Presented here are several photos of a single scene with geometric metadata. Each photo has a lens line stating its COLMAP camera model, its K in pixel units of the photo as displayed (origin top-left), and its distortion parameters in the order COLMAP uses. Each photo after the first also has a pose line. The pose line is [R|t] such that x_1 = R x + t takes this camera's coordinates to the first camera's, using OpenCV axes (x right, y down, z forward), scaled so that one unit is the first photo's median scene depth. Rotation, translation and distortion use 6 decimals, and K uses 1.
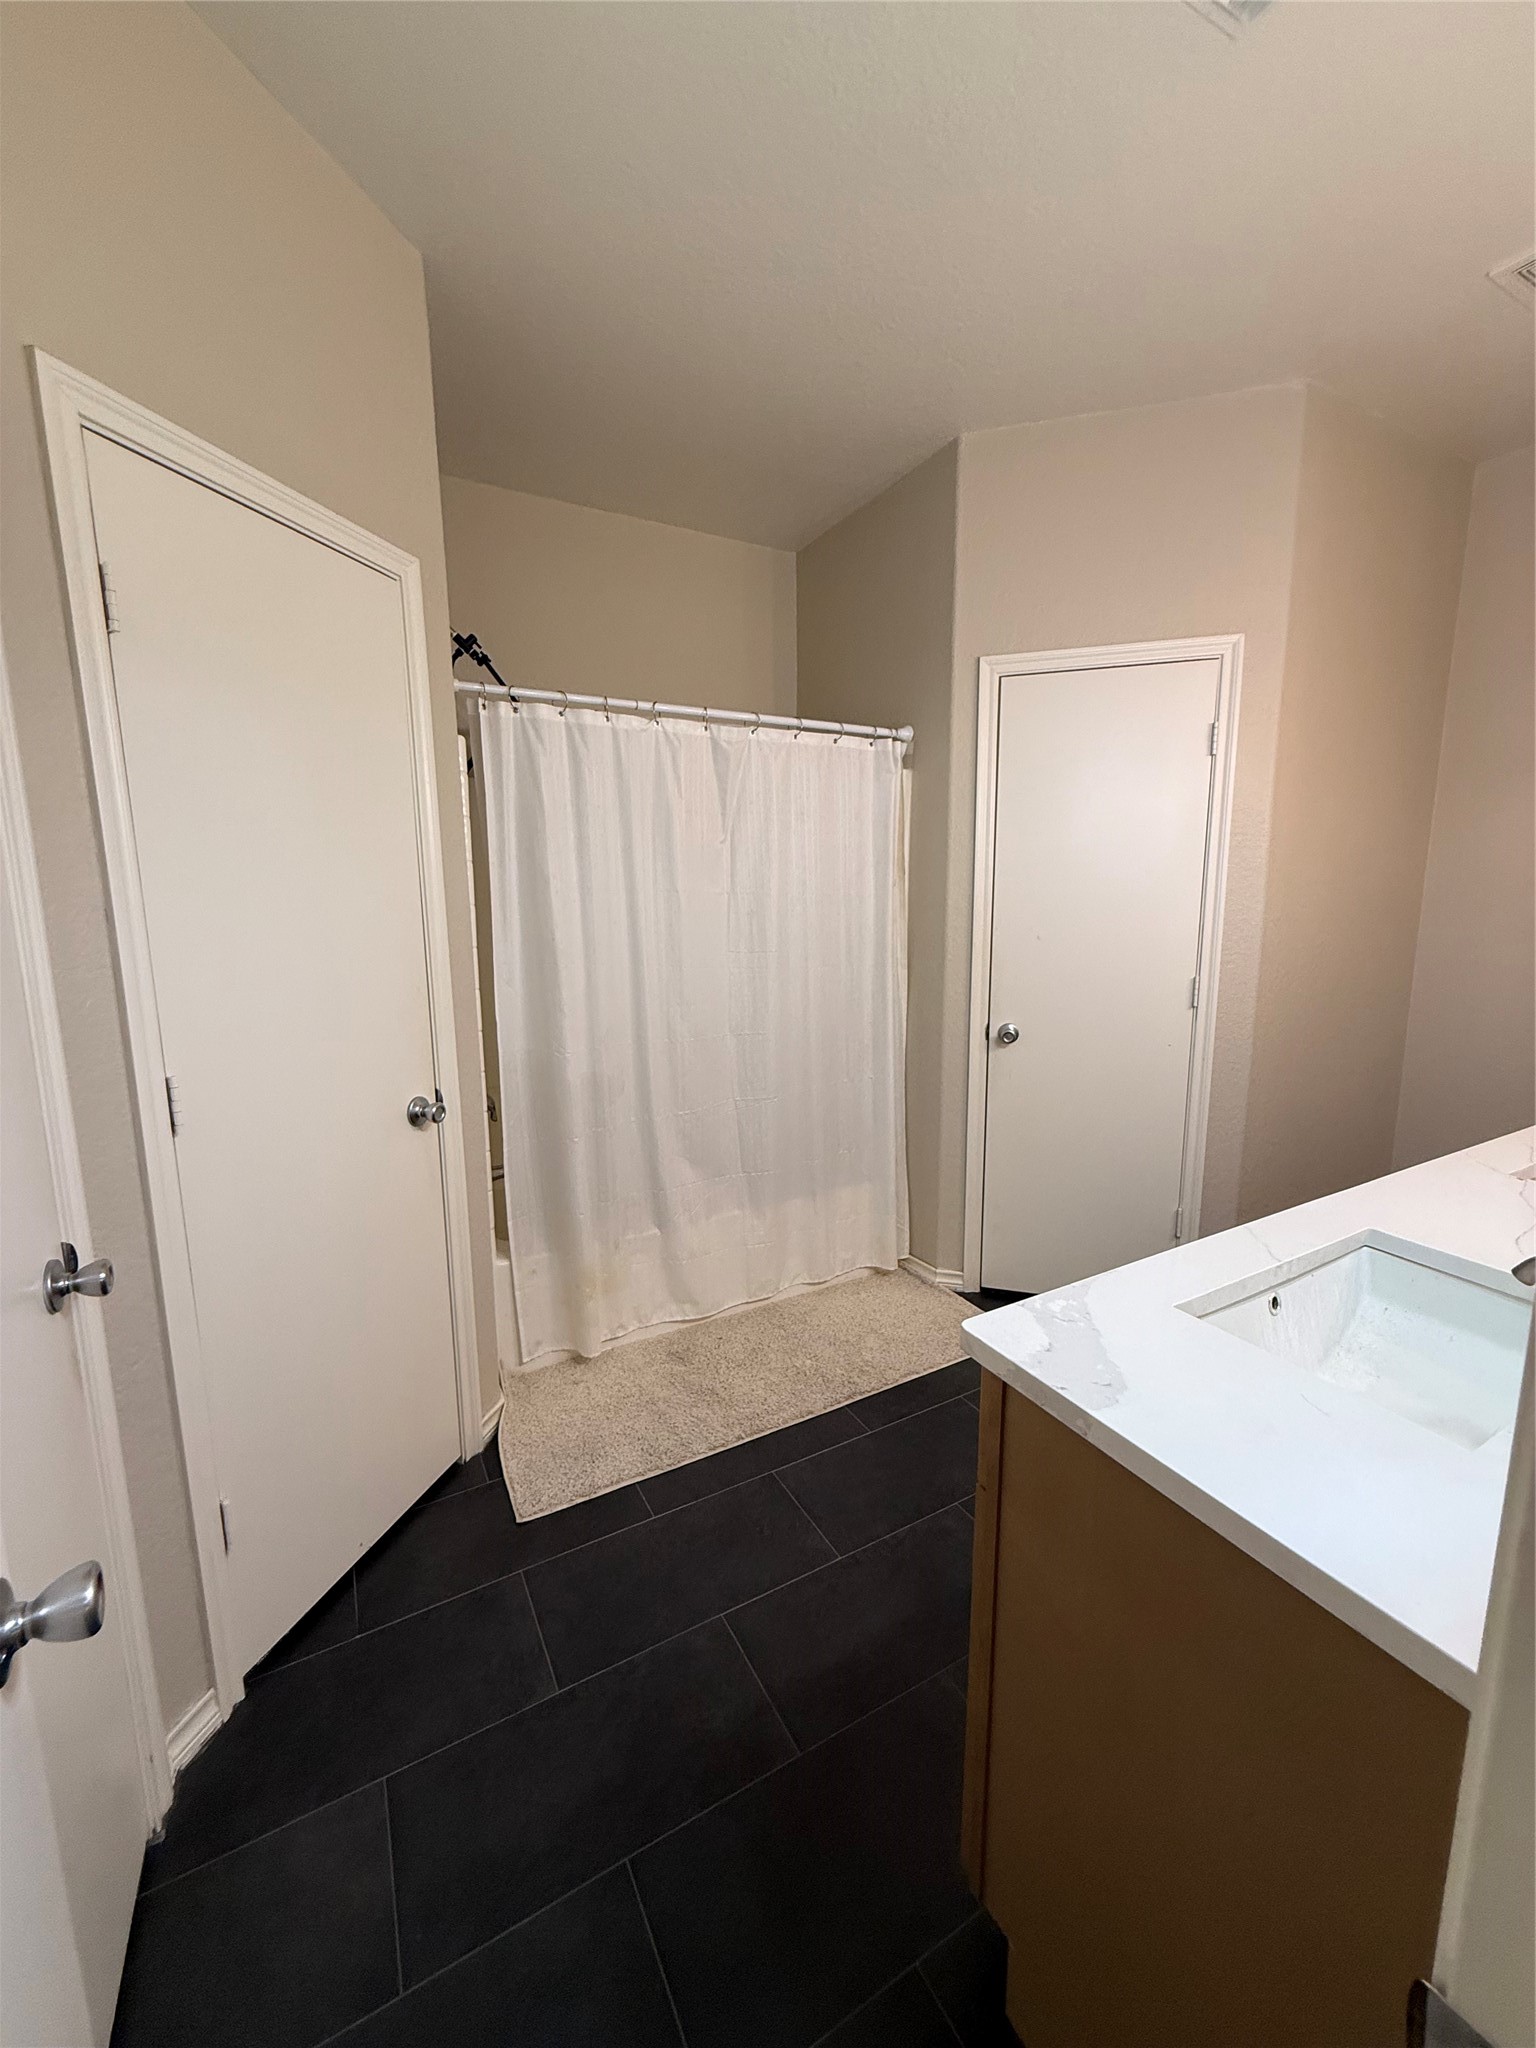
lens RADIAL K [[818.2, 0, 771.2], [0, 818.2, 1018.8], [0, 0, 1]] dist [0.000014, 0.000644]
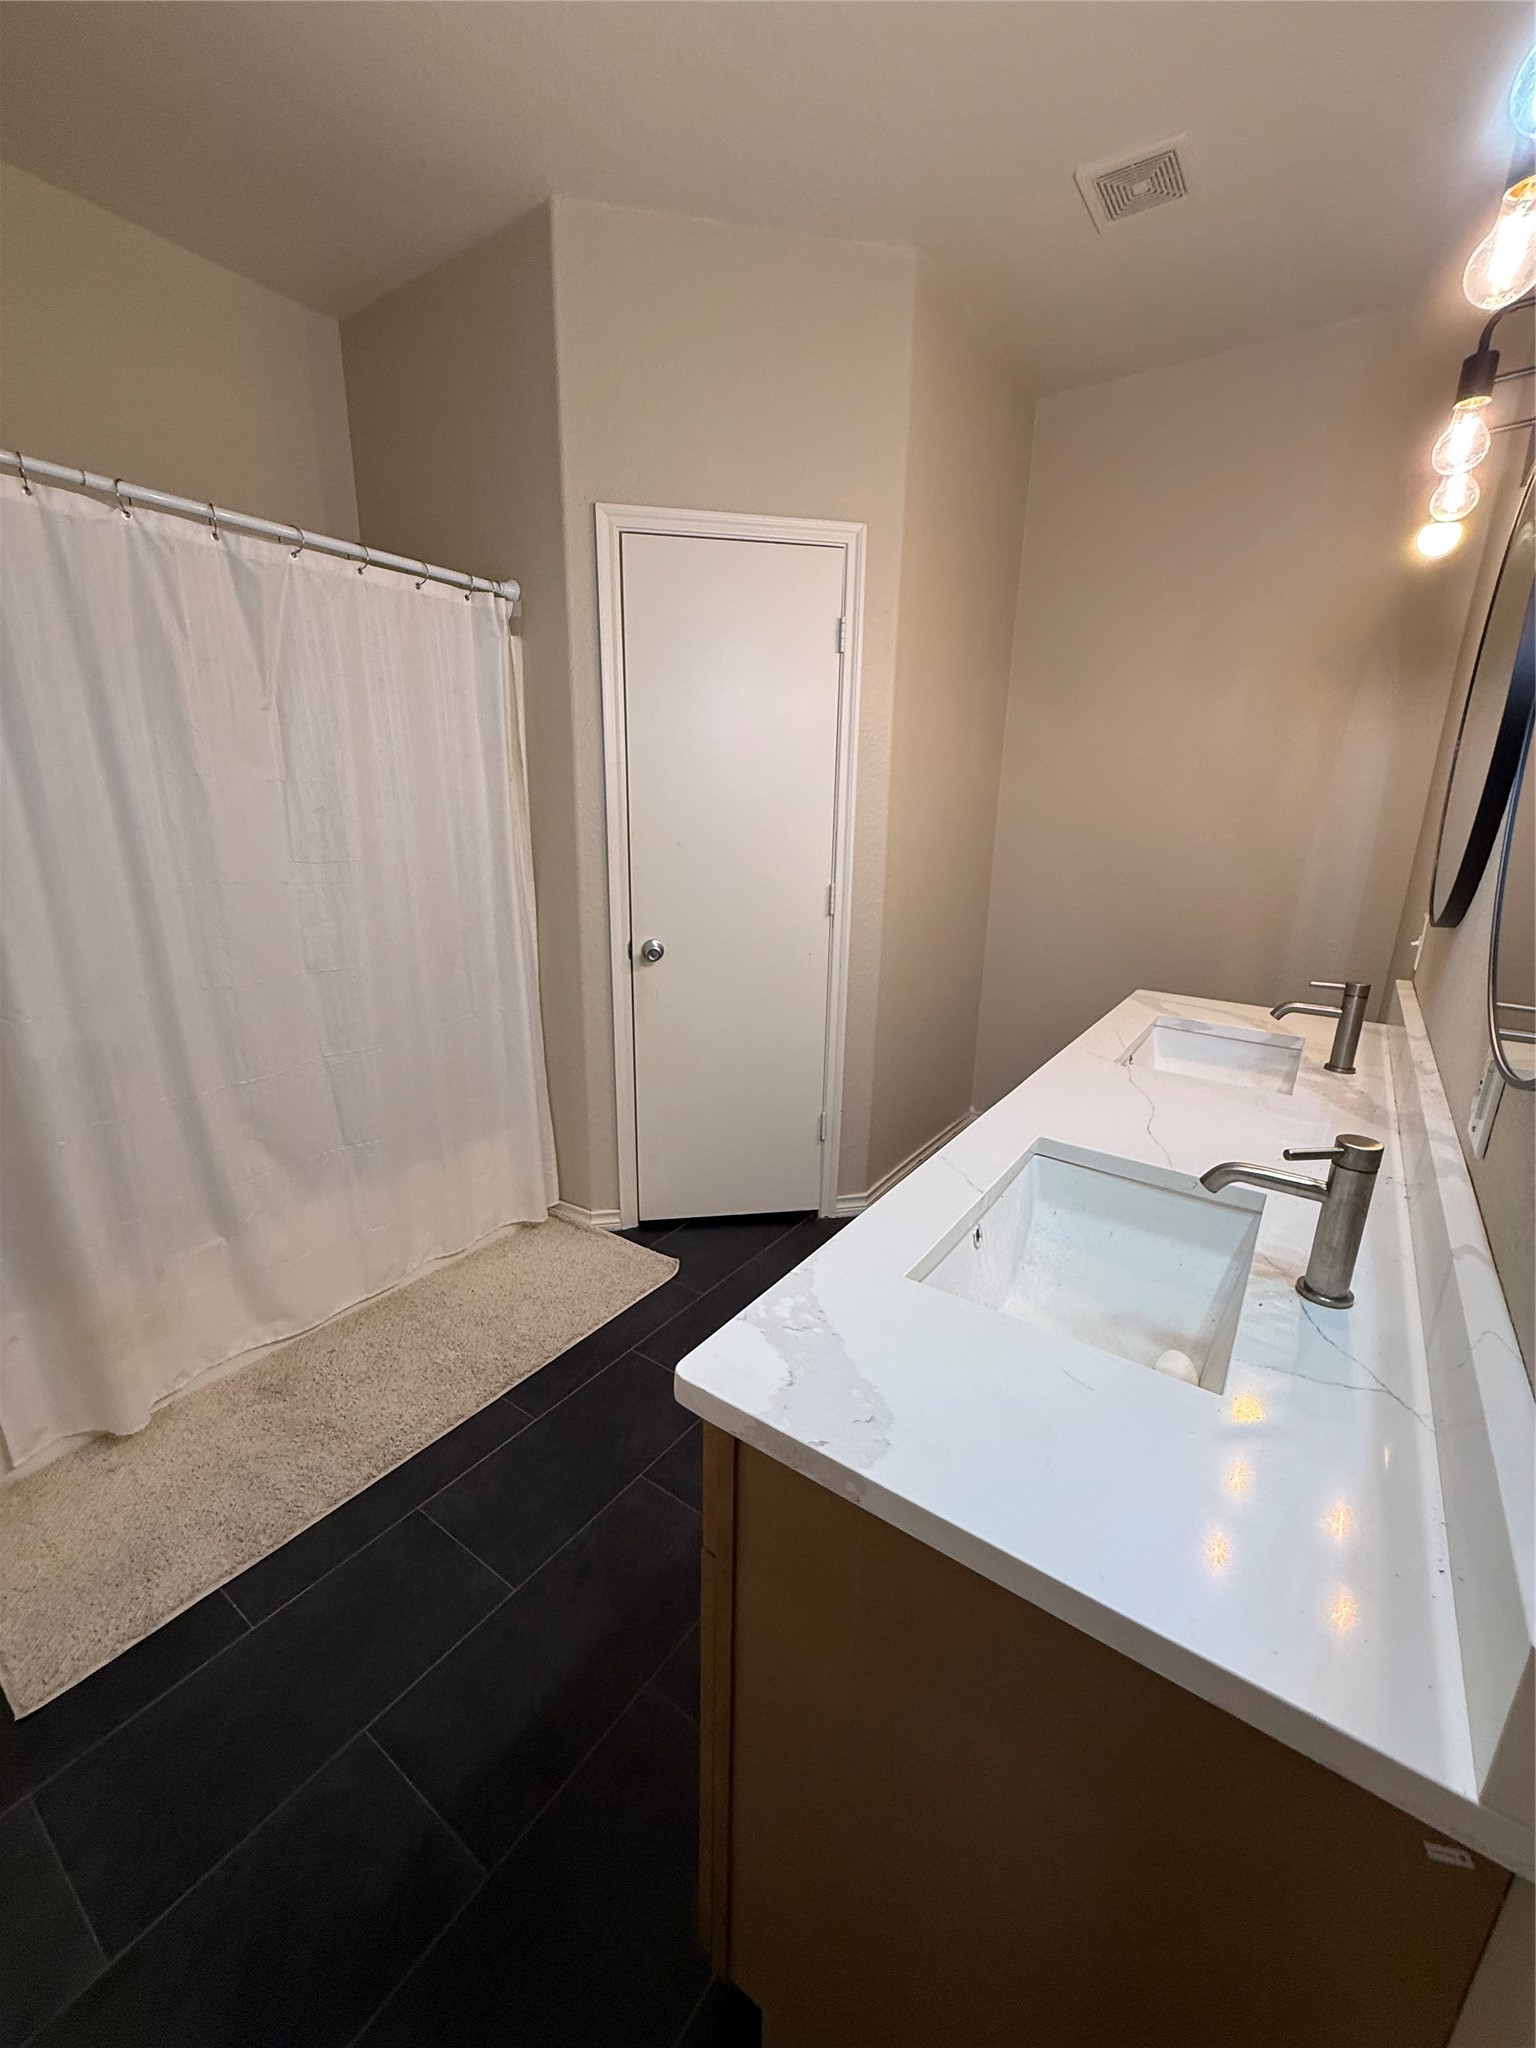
lens RADIAL K [[818.2, 0, 765.8], [0, 818.2, 1020.5], [0, 0, 1]] dist [0.000014, 0.000644]
pose [[0.900126, -0.089406, 0.426356, 0.007541], [0.041614, 0.991884, 0.120141, -0.009926], [-0.433637, -0.090399, 0.896542, 0.130646]]
